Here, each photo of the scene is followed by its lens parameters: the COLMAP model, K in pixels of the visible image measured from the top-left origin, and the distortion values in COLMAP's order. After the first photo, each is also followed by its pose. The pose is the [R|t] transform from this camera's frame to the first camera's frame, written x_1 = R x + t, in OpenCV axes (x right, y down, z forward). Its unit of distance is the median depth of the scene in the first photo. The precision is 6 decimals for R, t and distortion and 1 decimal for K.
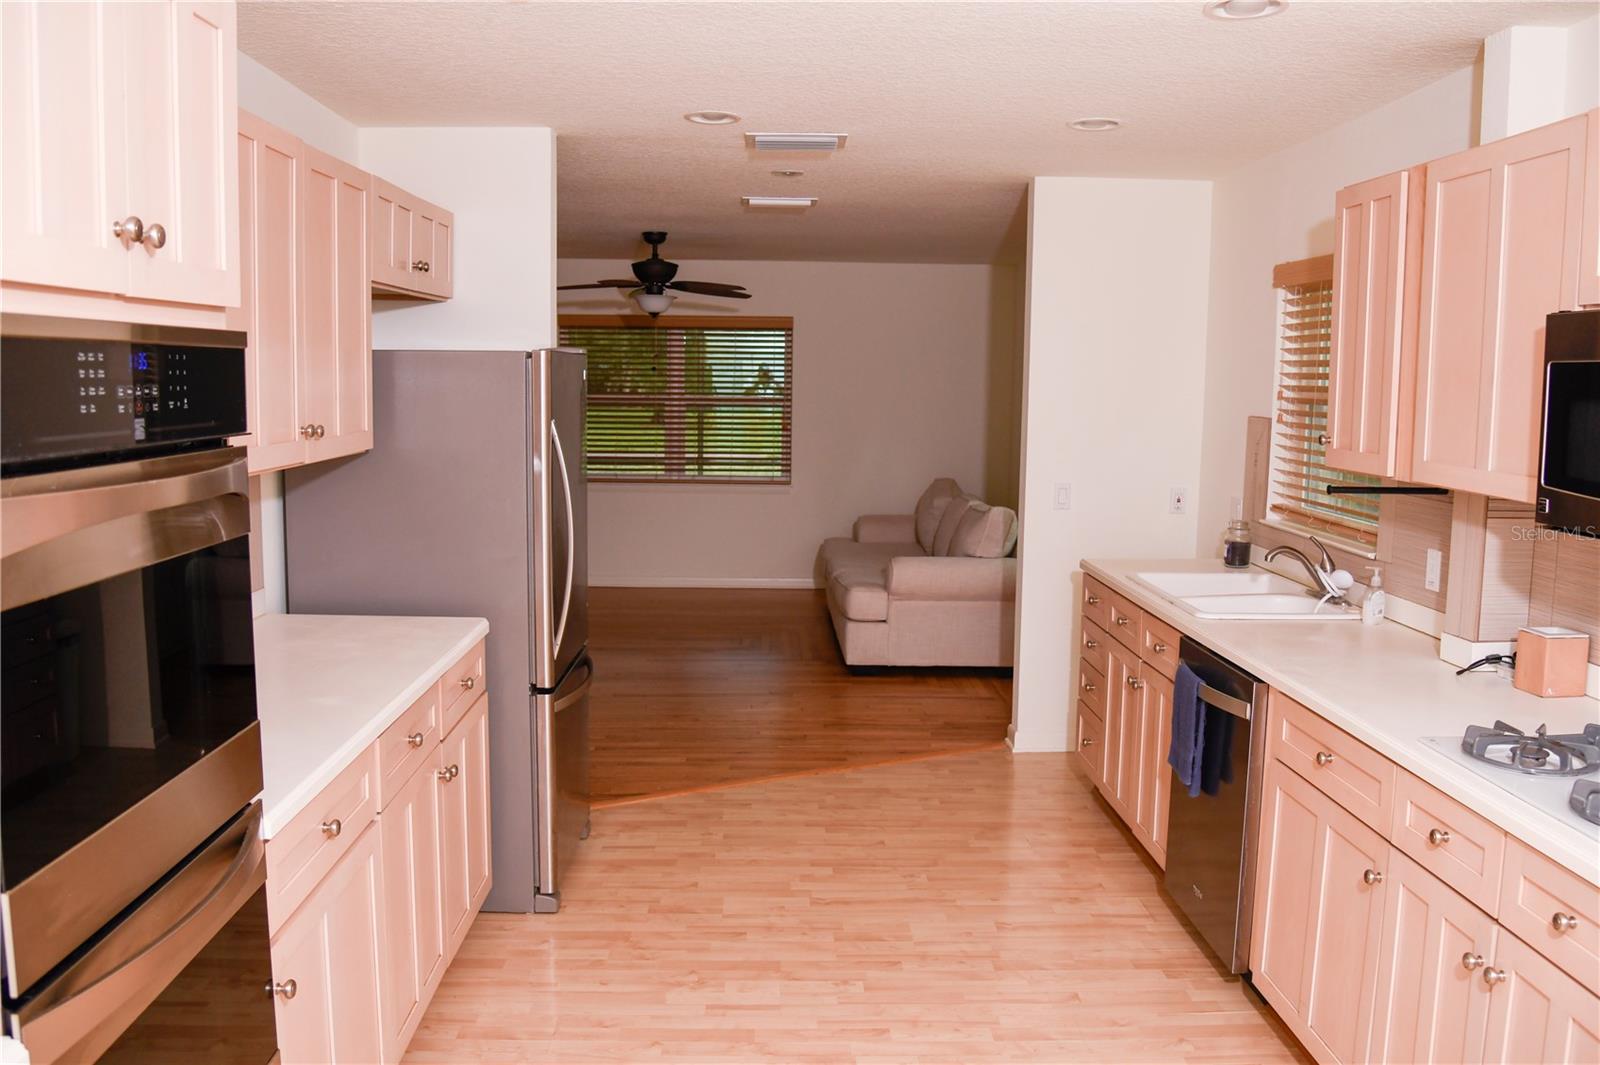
lens RADIAL K [[1325.8, 0, 800.0], [0, 1325.8, 532.5], [0, 0, 1]] dist [-0.122230, 0.080066]
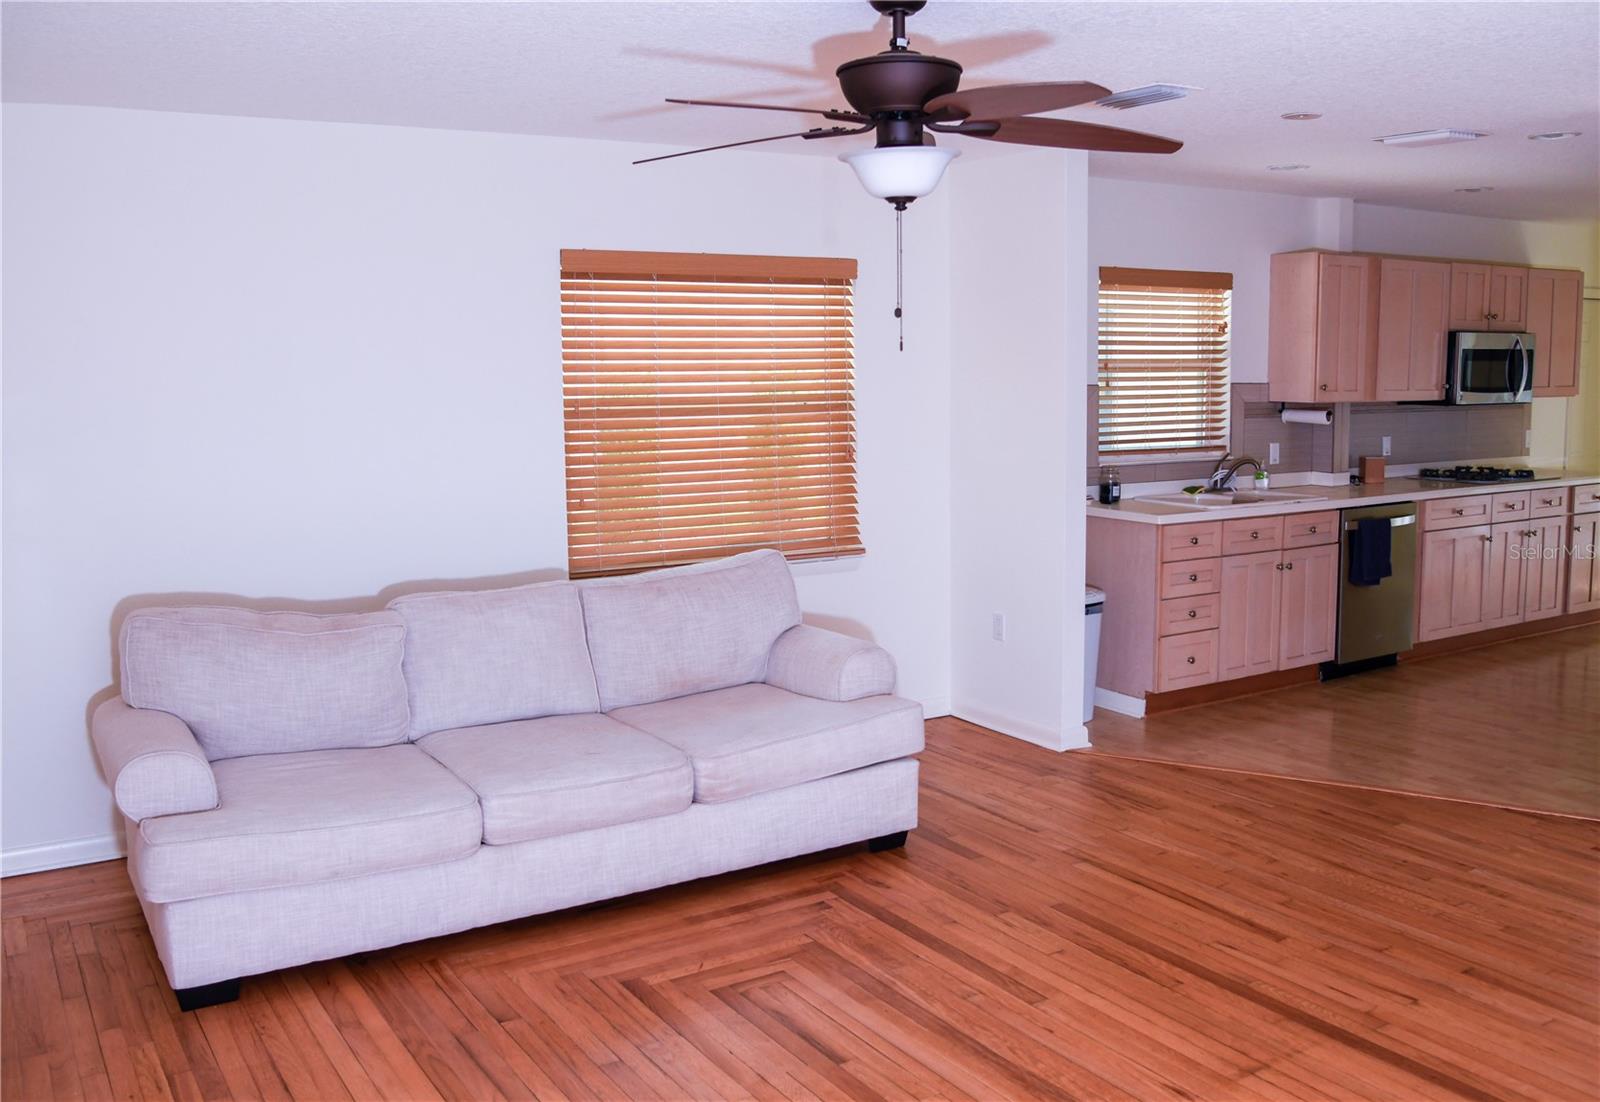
lens RADIAL K [[1415.2, 0, 828.6], [0, 1415.2, 550.7], [0, 0, 1]] dist [-0.084594, 0.011737]
pose [[-0.517116, -0.120236, 0.847428, -0.984694], [0.103607, 0.974010, 0.201419, -0.330742], [-0.849621, 0.191957, -0.491219, 2.701635]]
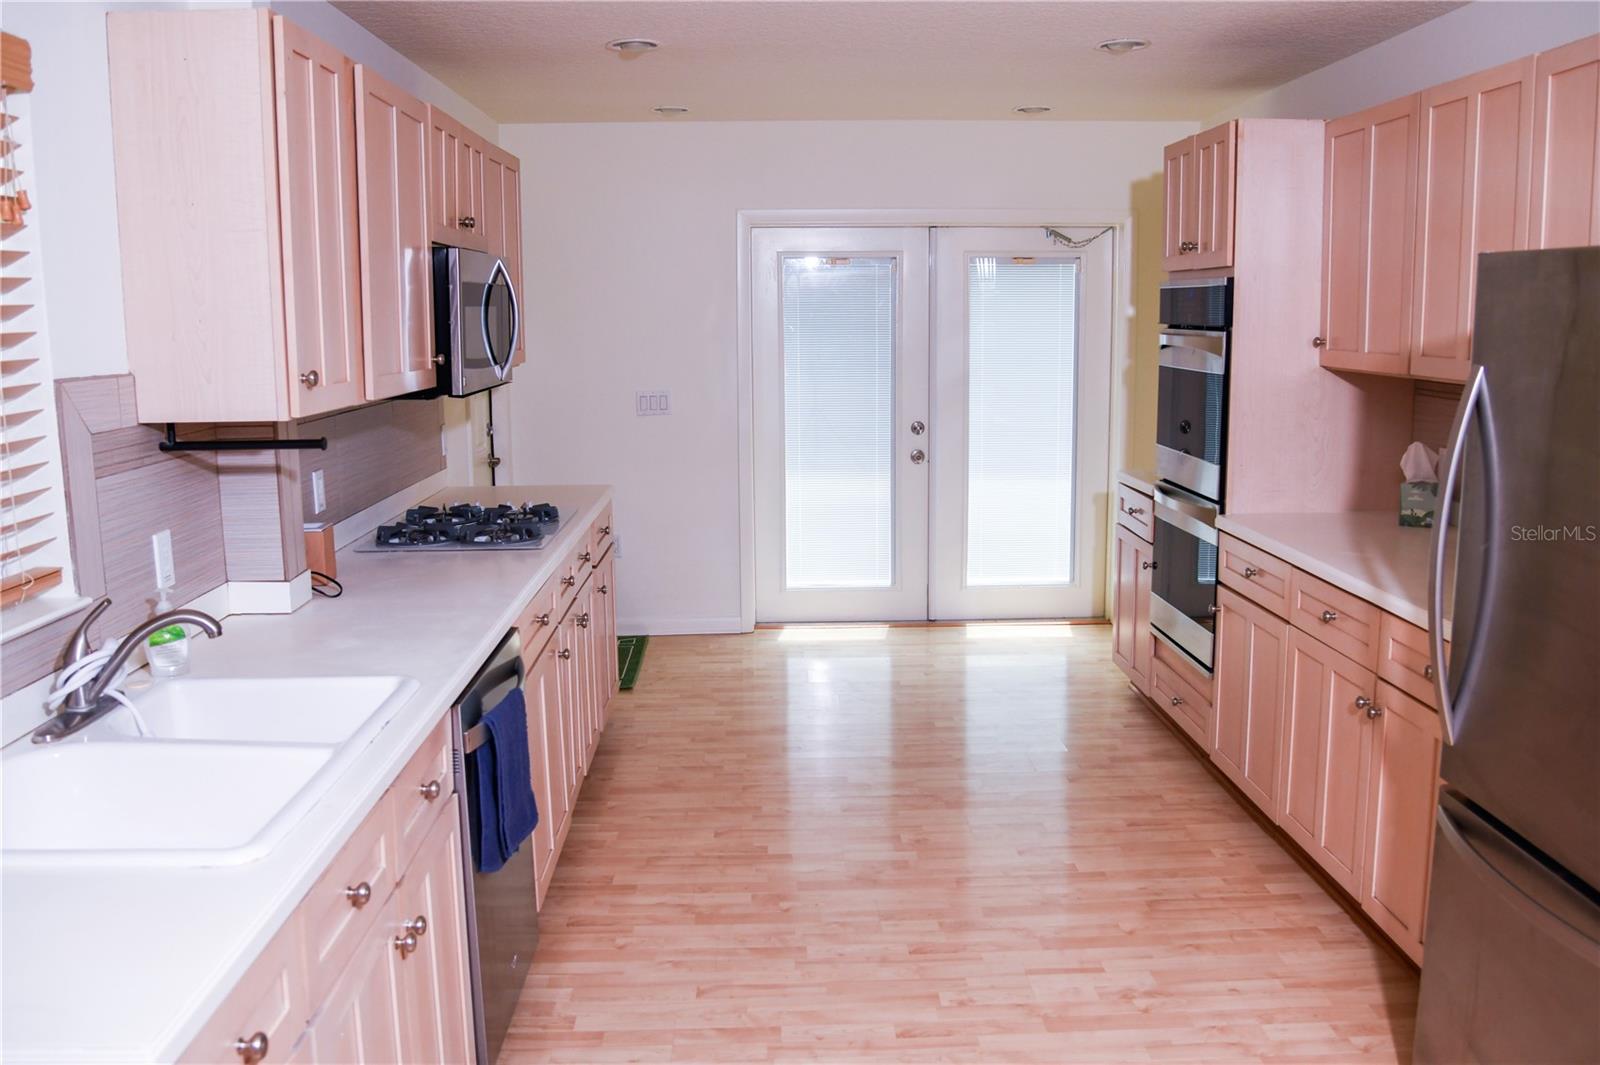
lens RADIAL K [[1333.6, 0, 800.0], [0, 1333.6, 532.5], [0, 0, 1]] dist [-0.112976, 0.073840]
pose [[-0.999997, -0.000739, 0.002504, 0.139115], [-0.000003, 0.959384, 0.282105, -0.197437], [-0.002611, 0.282104, -0.959380, 1.742711]]
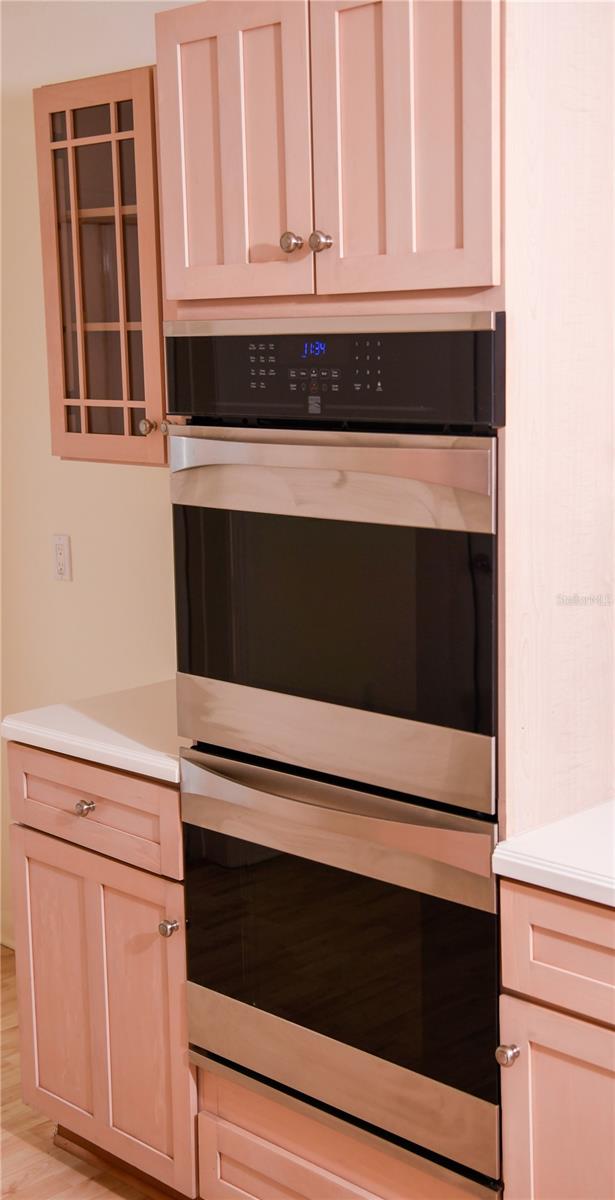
lens RADIAL K [[1574.6, 0, 307.5], [0, 1574.6, 600.0], [0, 0, 1]] dist [0.099134, 0.004279]
pose [[-0.725611, 0.115431, -0.678354, 0.242676], [-0.071197, 0.967944, 0.240865, -0.119537], [0.684412, 0.223071, -0.694132, 0.950861]]
